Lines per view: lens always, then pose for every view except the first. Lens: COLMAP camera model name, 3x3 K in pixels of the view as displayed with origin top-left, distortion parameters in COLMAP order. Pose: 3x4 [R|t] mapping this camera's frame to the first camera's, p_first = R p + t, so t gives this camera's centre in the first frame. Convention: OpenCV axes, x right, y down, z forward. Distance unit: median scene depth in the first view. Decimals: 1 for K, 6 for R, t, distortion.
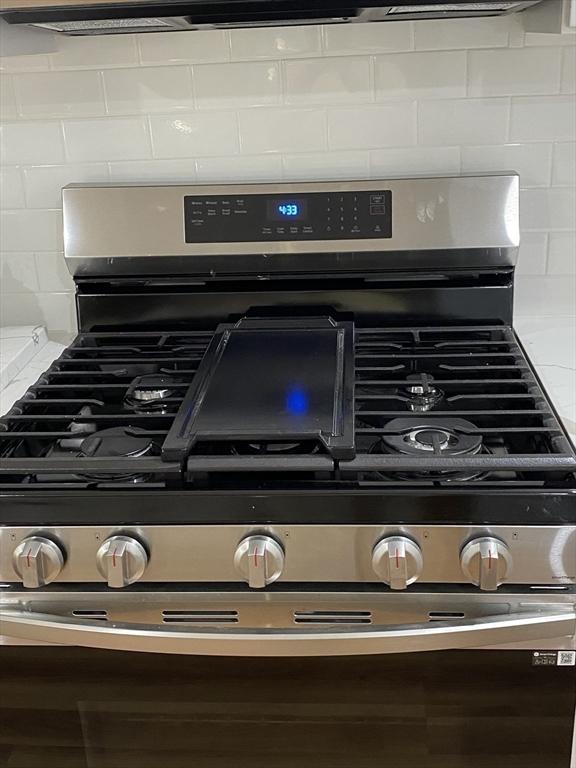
lens RADIAL K [[906.3, 0, 287.6], [0, 906.3, 383.1], [0, 0, 1]] dist [0.045437, 0.000000]
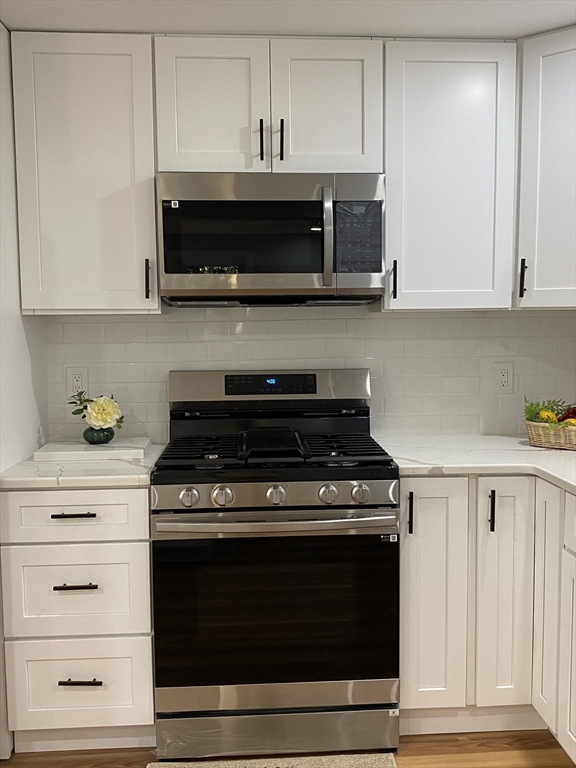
lens RADIAL K [[775.4, 0, 292.2], [0, 775.4, 385.4], [0, 0, 1]] dist [0.065070, 0.000000]
pose [[0.992217, 0.016416, 0.123434, -0.185682], [0.018014, 0.961920, -0.272736, 0.347660], [-0.123211, 0.272836, 0.954138, -0.849943]]
